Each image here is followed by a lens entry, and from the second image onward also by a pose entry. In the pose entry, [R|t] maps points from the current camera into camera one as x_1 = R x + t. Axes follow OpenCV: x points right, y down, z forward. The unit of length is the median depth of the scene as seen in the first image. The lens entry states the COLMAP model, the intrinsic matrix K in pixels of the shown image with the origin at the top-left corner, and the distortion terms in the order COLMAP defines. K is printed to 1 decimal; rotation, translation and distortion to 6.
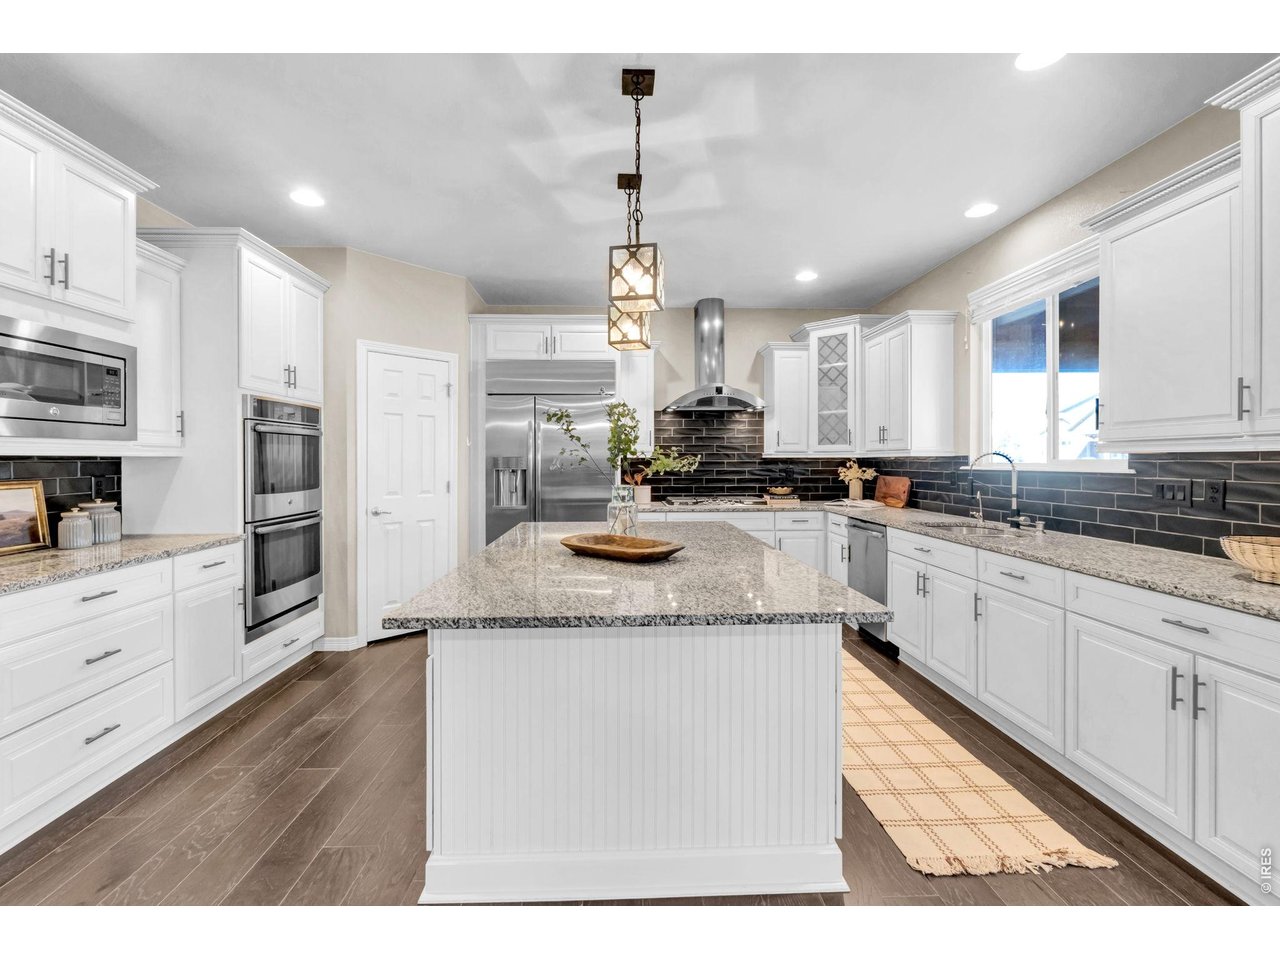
lens RADIAL K [[563.2, 0, 639.1], [0, 563.2, 461.2], [0, 0, 1]] dist [-0.004308, -0.000346]
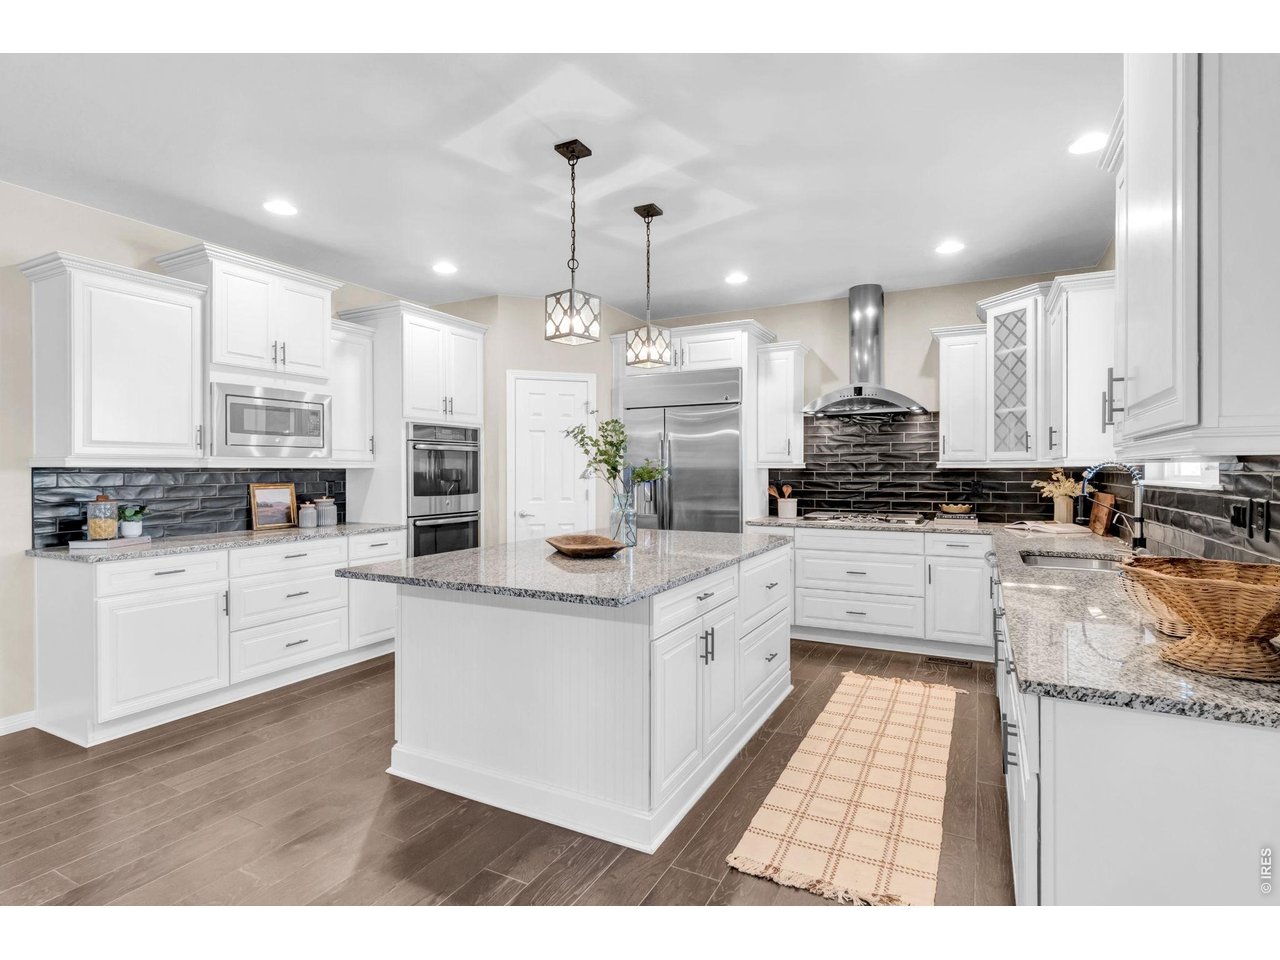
lens RADIAL K [[655.4, 0, 639.7], [0, 655.4, 475.6], [0, 0, 1]] dist [0.005799, -0.000299]
pose [[0.865209, 0.004625, -0.501390, 0.444933], [-0.001394, 0.999976, 0.006818, -0.001234], [0.501409, -0.005200, 0.865195, -0.066875]]
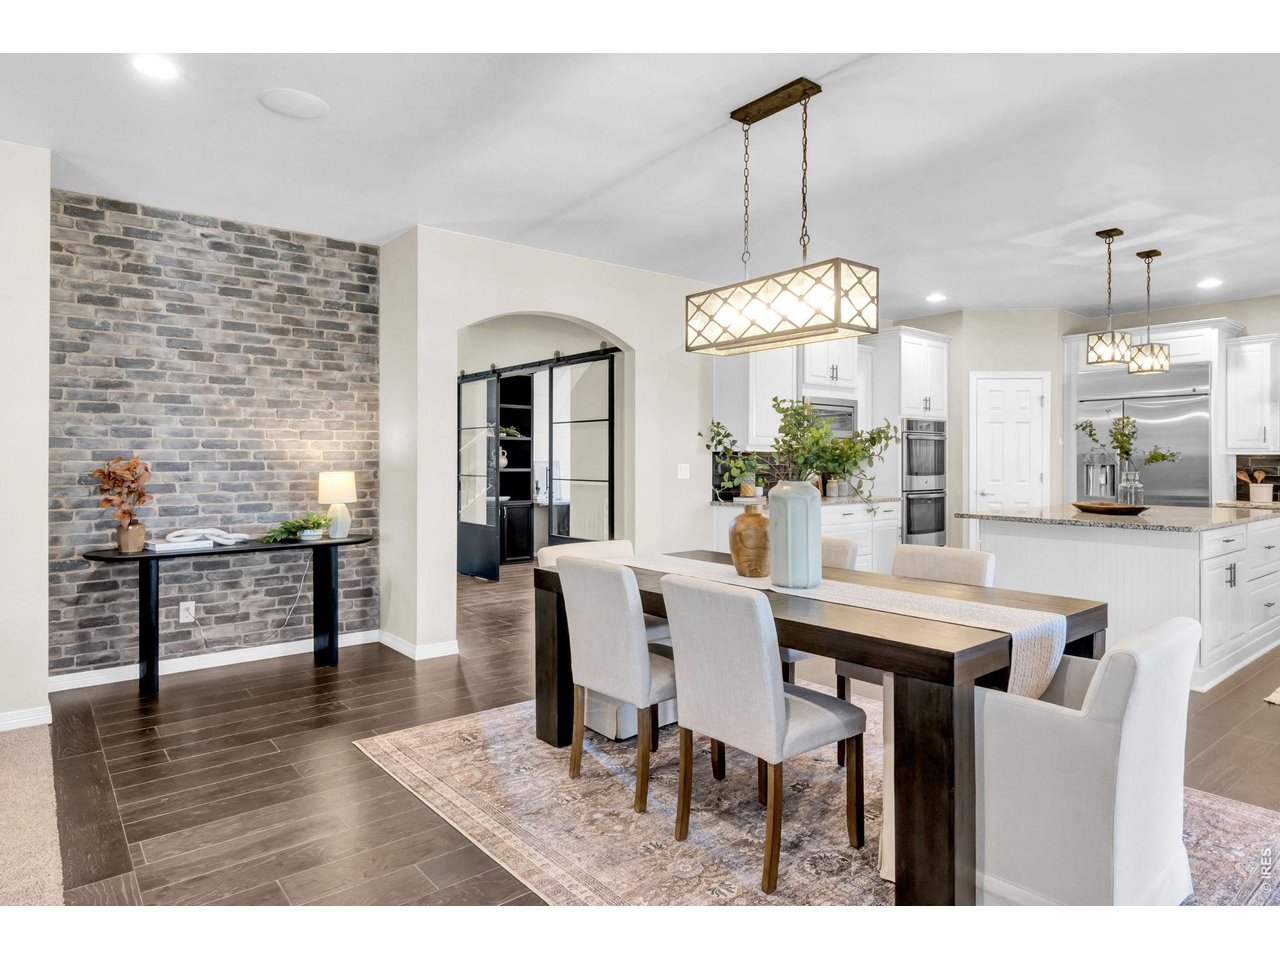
lens RADIAL K [[757.5, 0, 624.3], [0, 757.5, 459.5], [0, 0, 1]] dist [-0.006635, -0.000779]
pose [[0.585941, 0.002702, -0.810349, 0.547080], [-0.006453, 0.999978, -0.001331, 0.014941], [0.810328, 0.006009, 0.585945, -0.845072]]
